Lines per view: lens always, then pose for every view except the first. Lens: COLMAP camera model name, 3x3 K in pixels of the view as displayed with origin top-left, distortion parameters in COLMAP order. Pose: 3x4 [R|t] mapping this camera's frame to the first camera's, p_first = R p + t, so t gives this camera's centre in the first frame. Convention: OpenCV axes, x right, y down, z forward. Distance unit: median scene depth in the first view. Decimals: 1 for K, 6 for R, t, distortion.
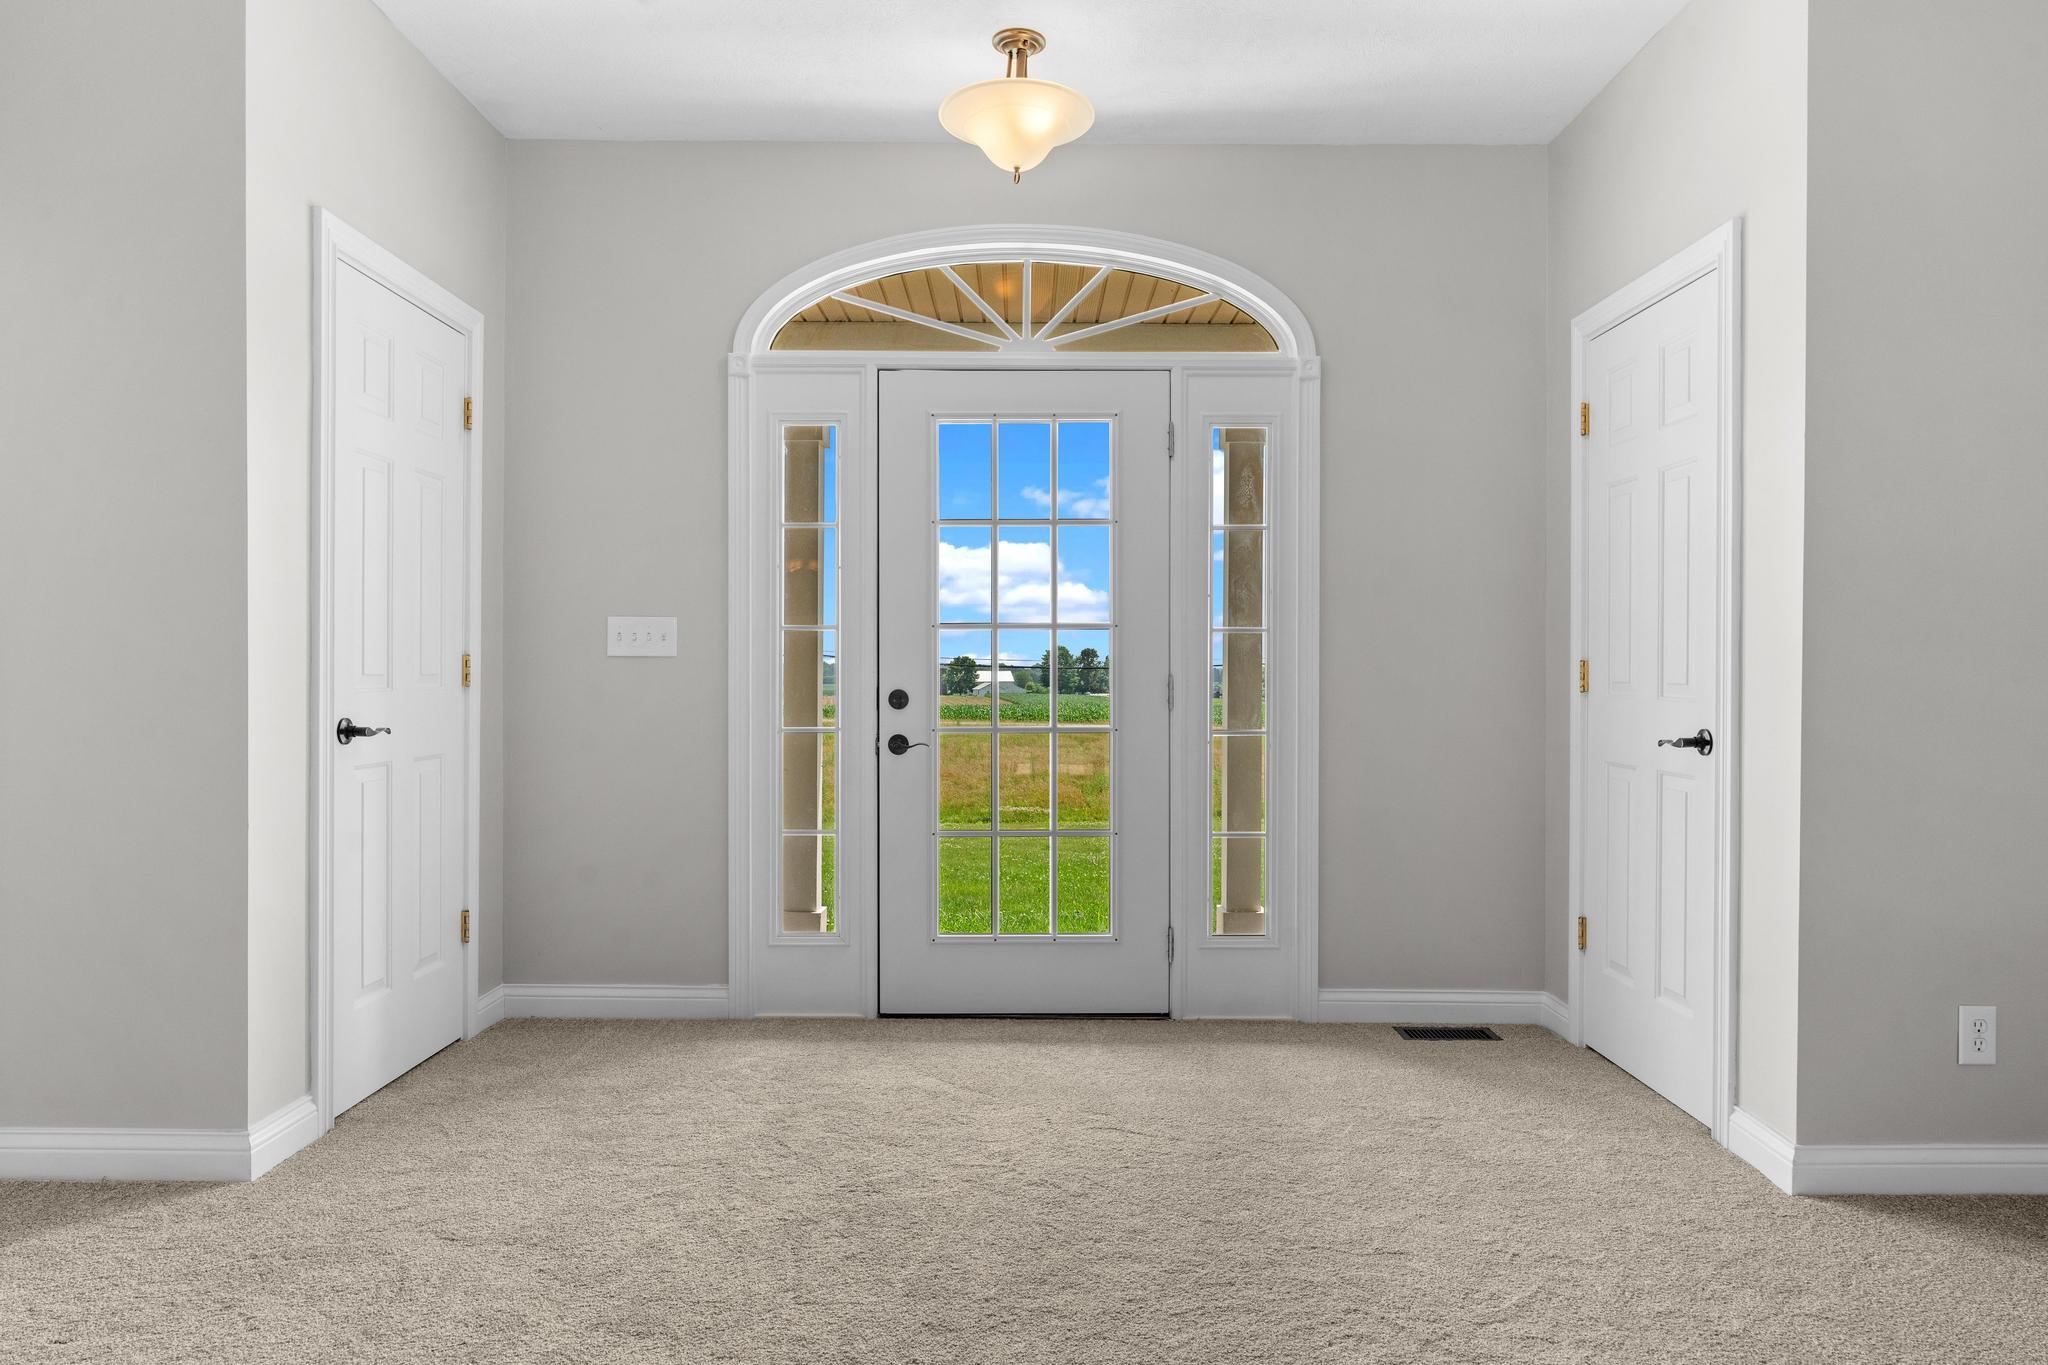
lens RADIAL K [[1268.4, 0, 1027.6], [0, 1268.4, 683.0], [0, 0, 1]] dist [-0.019637, -0.002640]
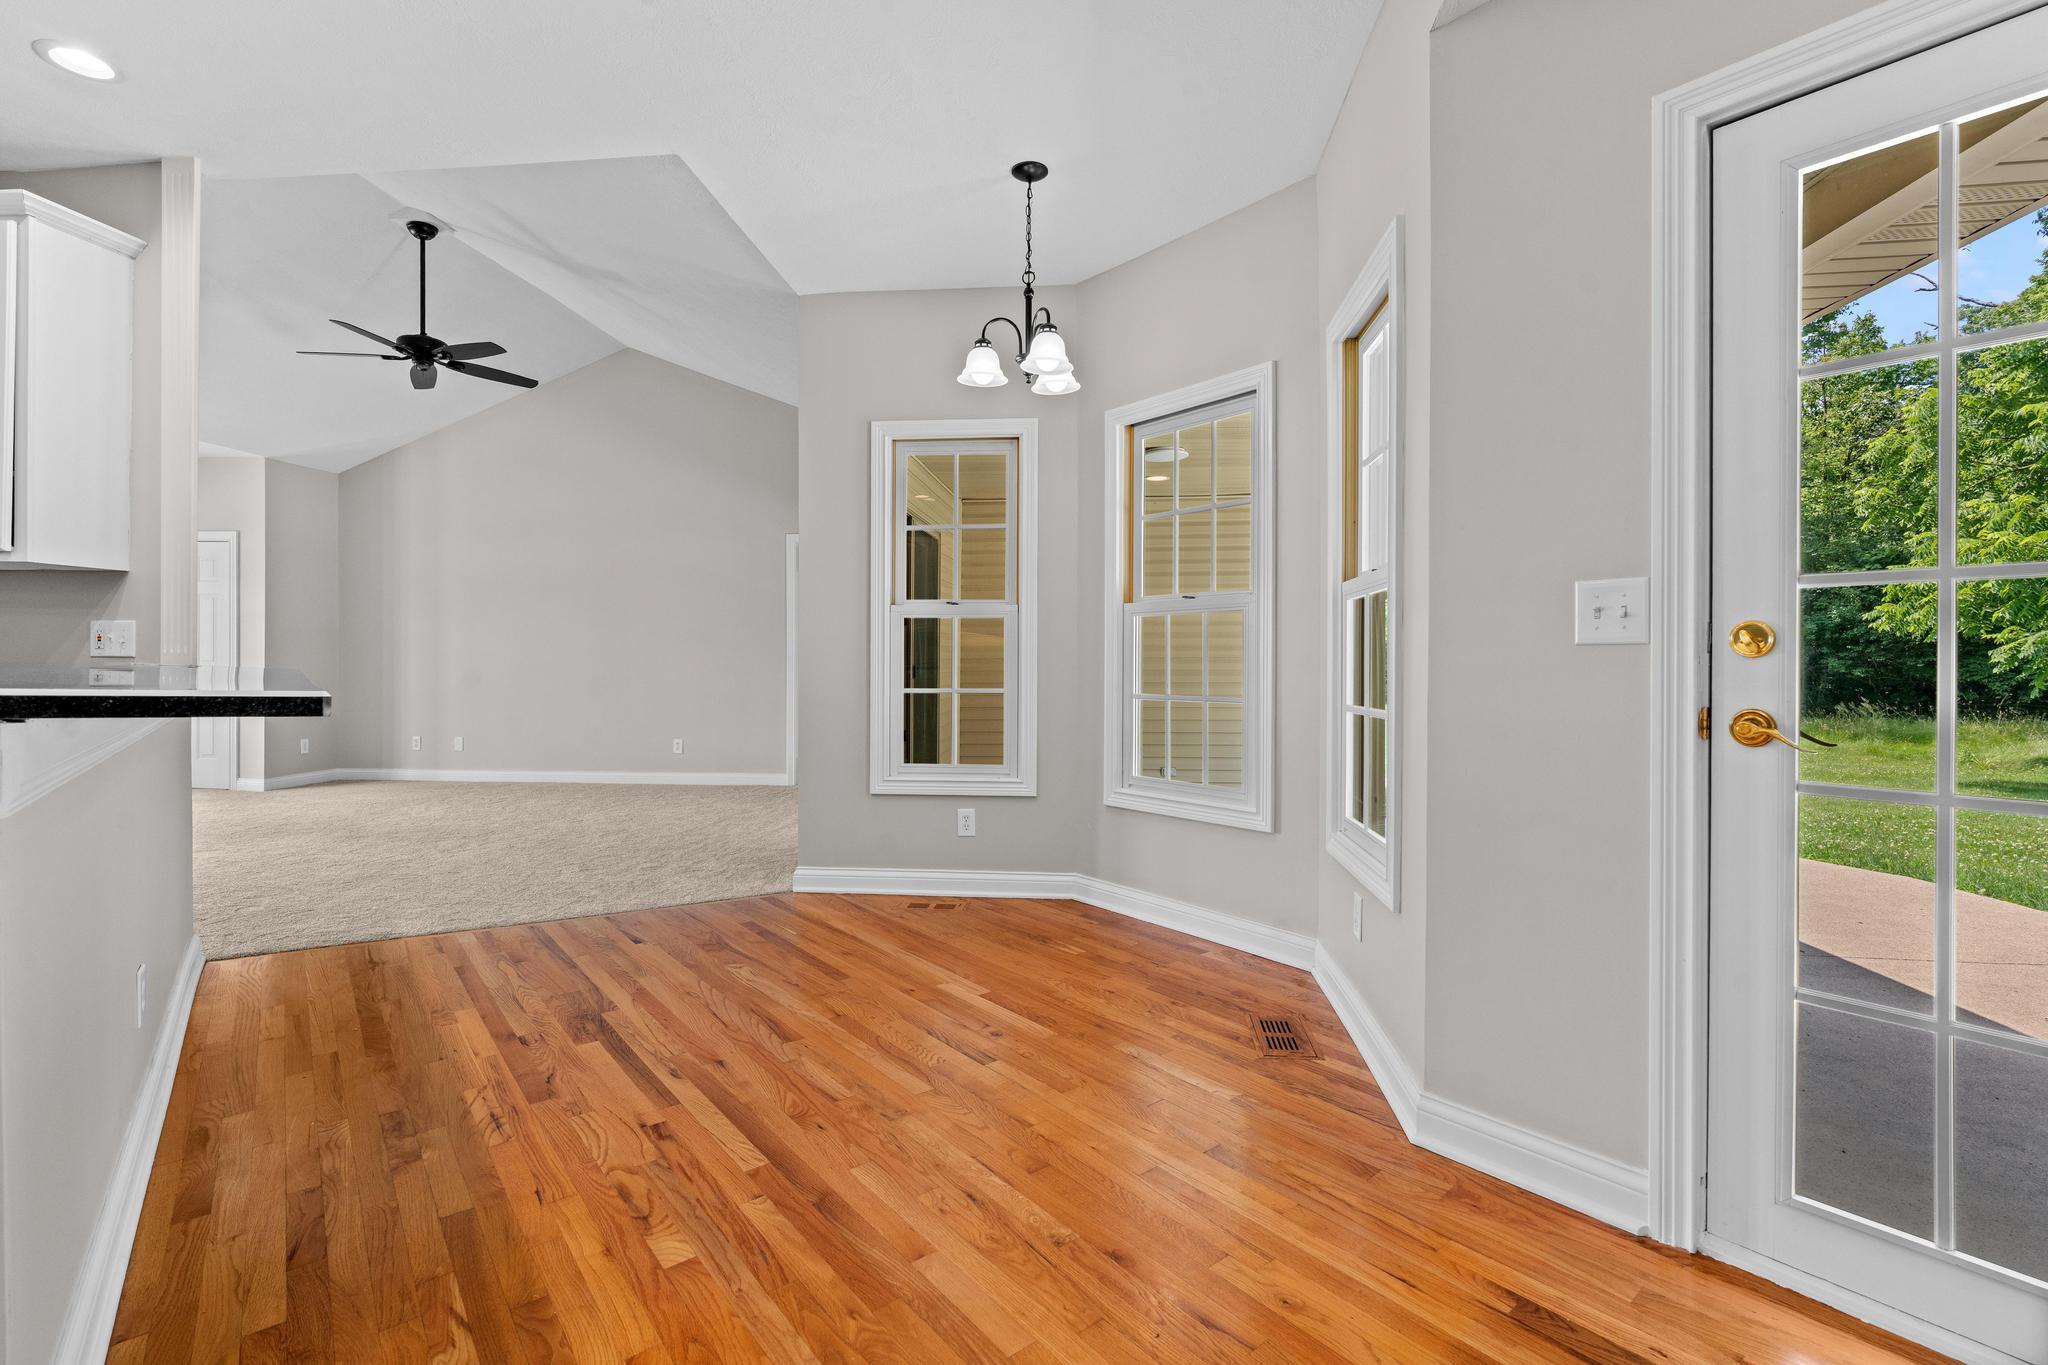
lens RADIAL K [[925.9, 0, 1027.4], [0, 925.9, 665.6], [0, 0, 1]] dist [-0.006609, 0.003225]
pose [[0.094731, -0.009239, 0.995460, -1.371732], [0.005268, 0.999948, 0.008779, 0.003929], [-0.995489, 0.004412, 0.094774, -1.109851]]
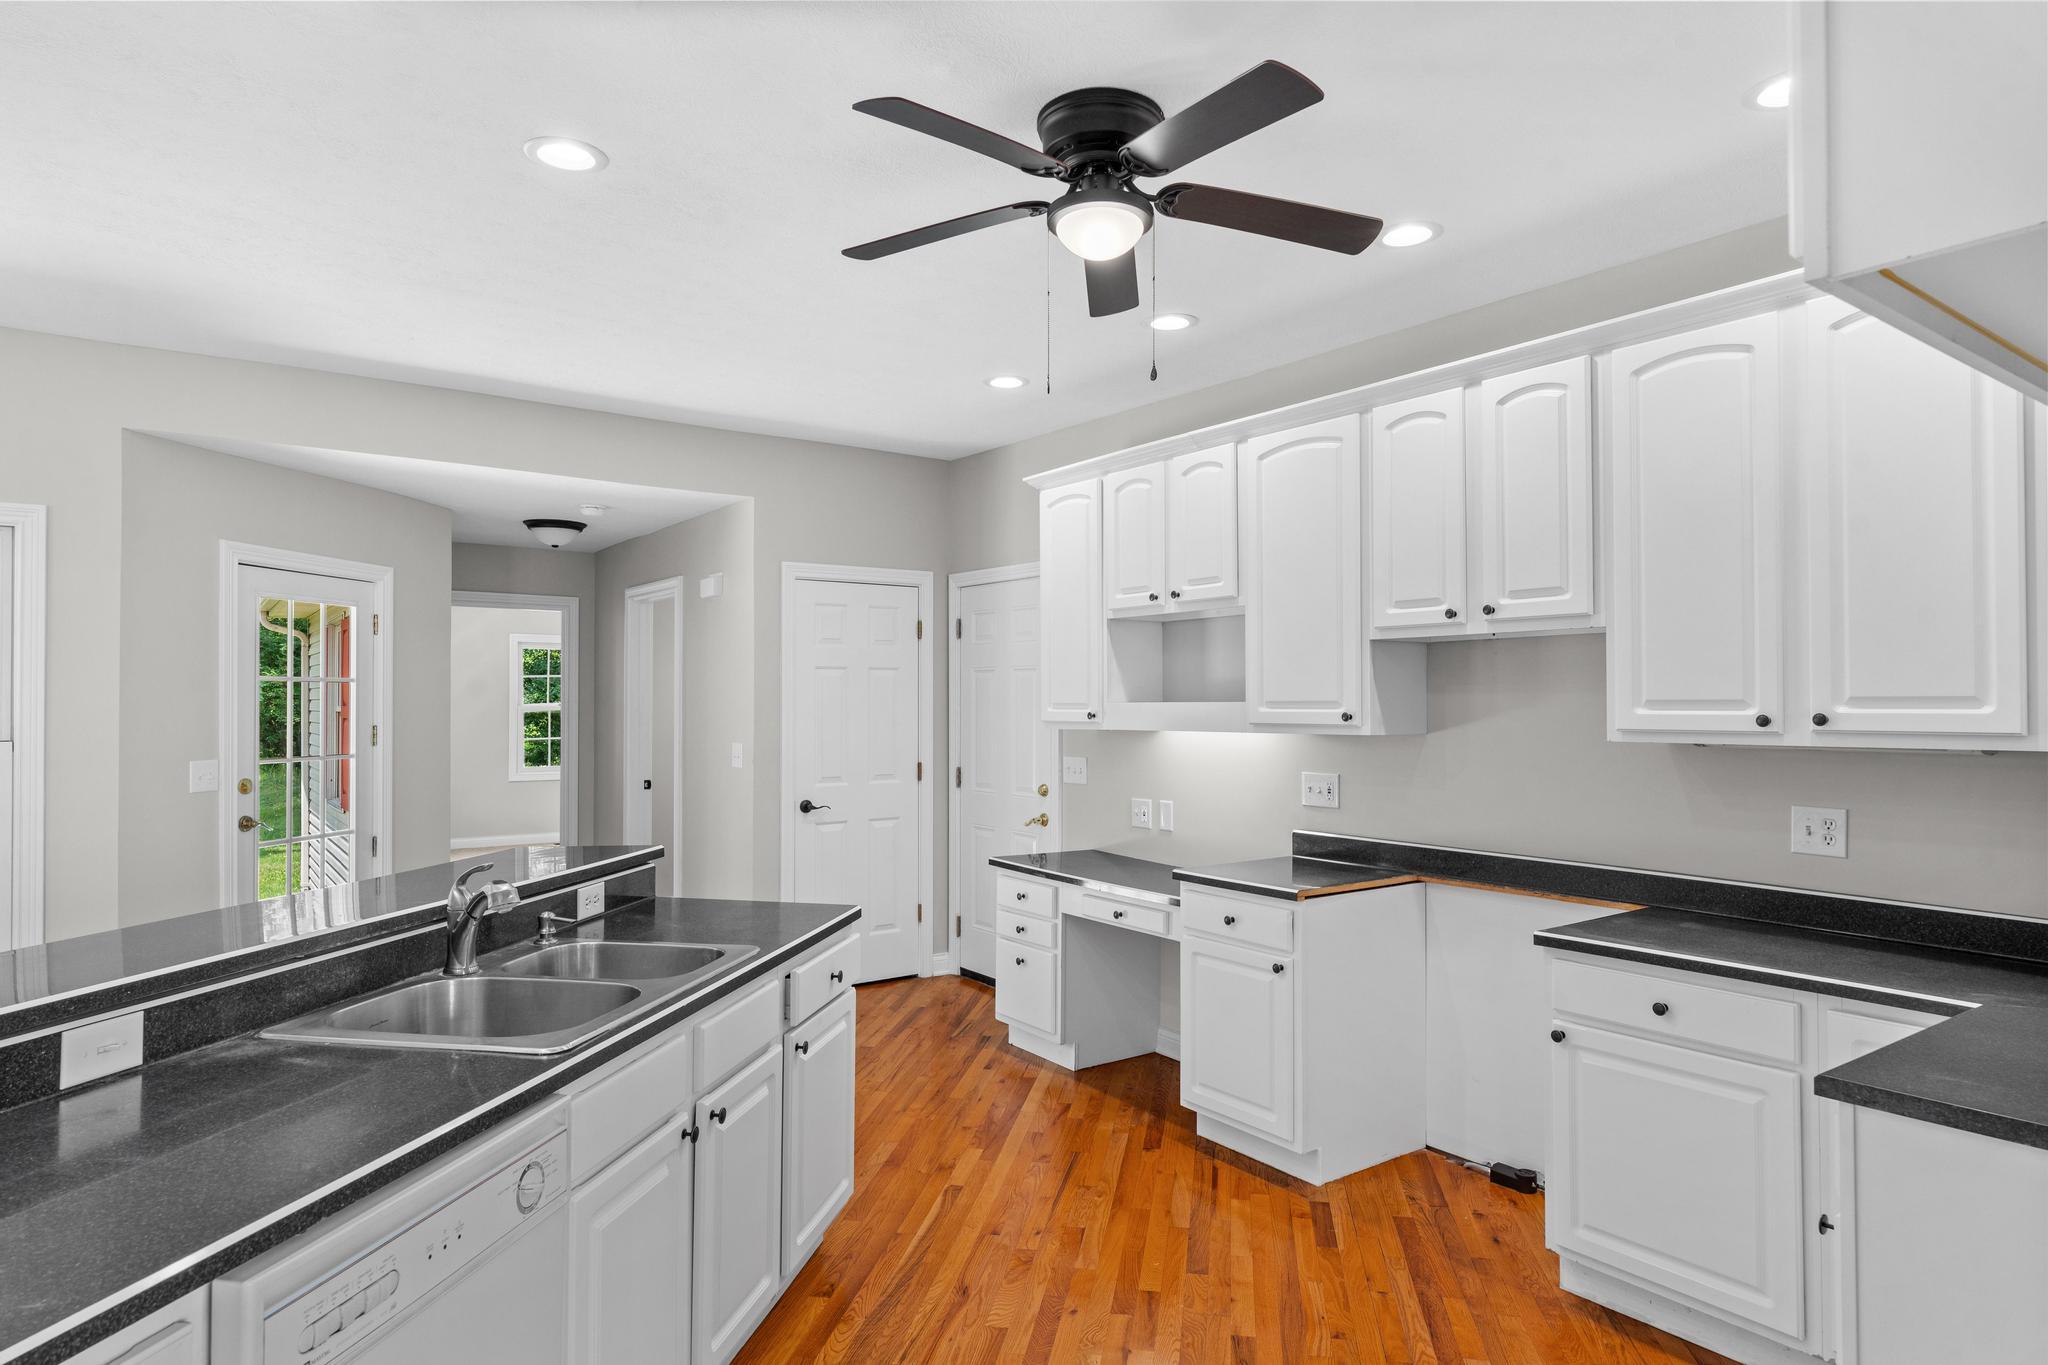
lens RADIAL K [[1189.1, 0, 1014.3], [0, 1189.1, 688.9], [0, 0, 1]] dist [-0.003820, 0.004699]
pose [[-0.813220, -0.009032, -0.581886, -0.857702], [-0.005316, 0.999953, -0.008092, -0.100647], [0.581932, -0.003487, -0.813230, 0.112839]]
